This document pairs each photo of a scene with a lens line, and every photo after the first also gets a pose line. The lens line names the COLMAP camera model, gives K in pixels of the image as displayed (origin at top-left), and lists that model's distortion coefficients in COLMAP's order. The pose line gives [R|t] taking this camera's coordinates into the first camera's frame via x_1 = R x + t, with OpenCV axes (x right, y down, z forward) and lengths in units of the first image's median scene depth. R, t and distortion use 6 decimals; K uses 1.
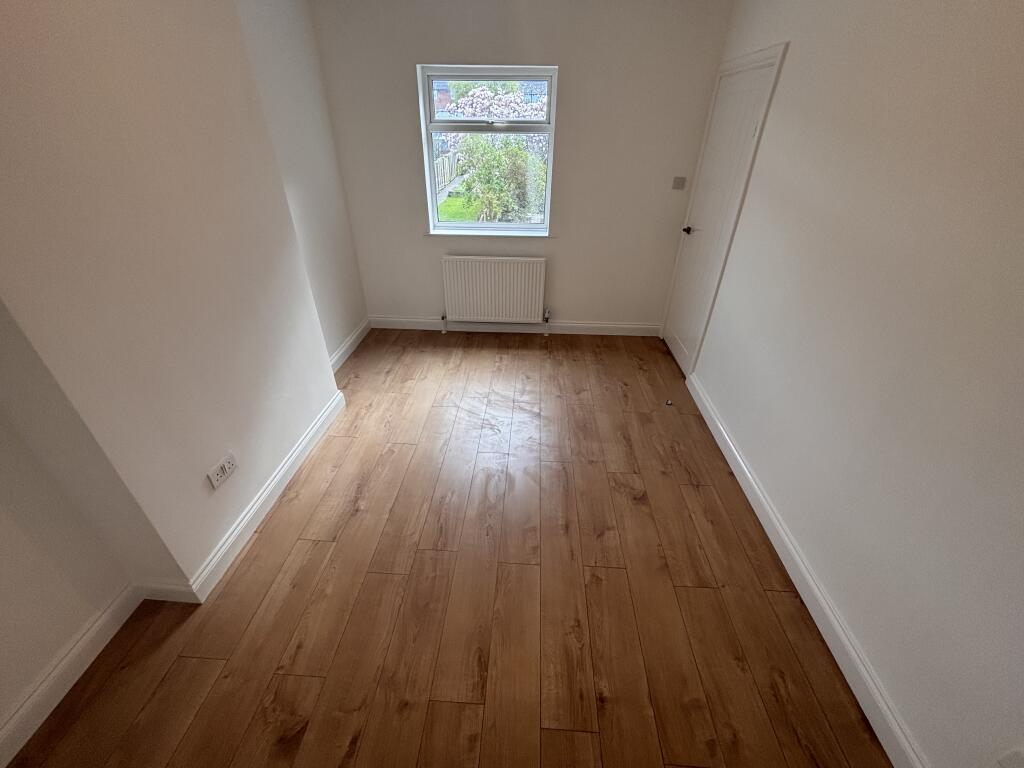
lens RADIAL K [[412.9, 0, 510.9], [0, 412.9, 384.2], [0, 0, 1]] dist [0.002913, -0.000921]
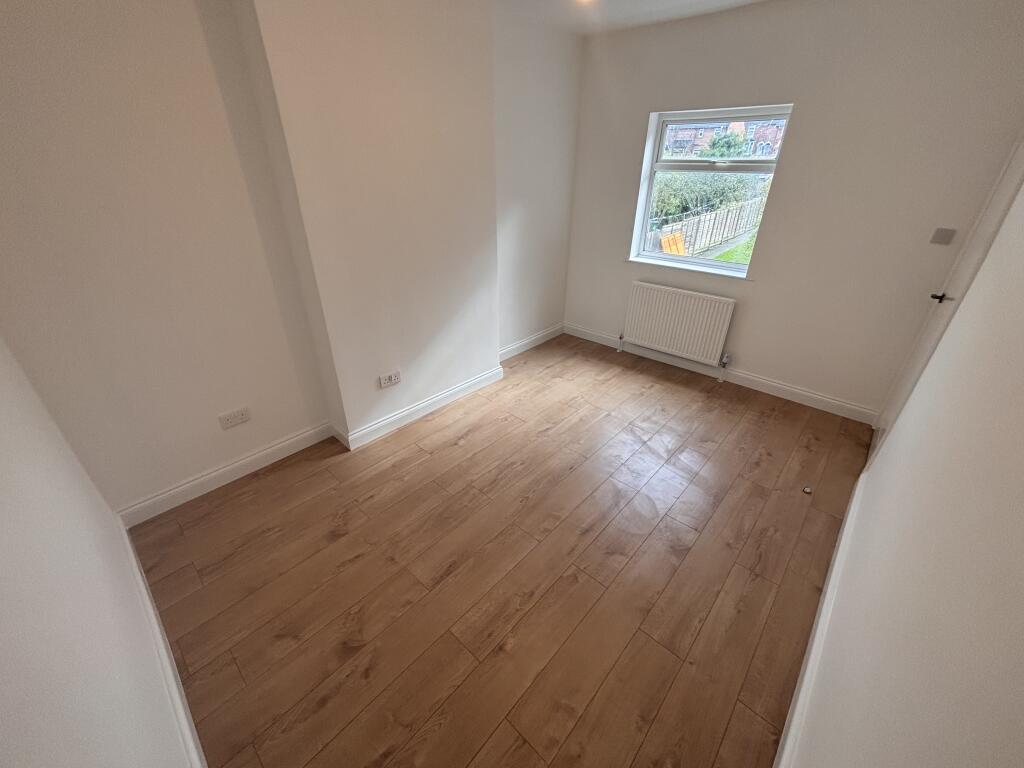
lens RADIAL K [[412.9, 0, 513.5], [0, 412.9, 384.2], [0, 0, 1]] dist [0.002913, -0.000921]
pose [[0.776994, 0.294537, -0.556352, 0.316865], [-0.332034, 0.942606, 0.035309, 0.010555], [0.534821, 0.157293, 0.830196, -0.023065]]
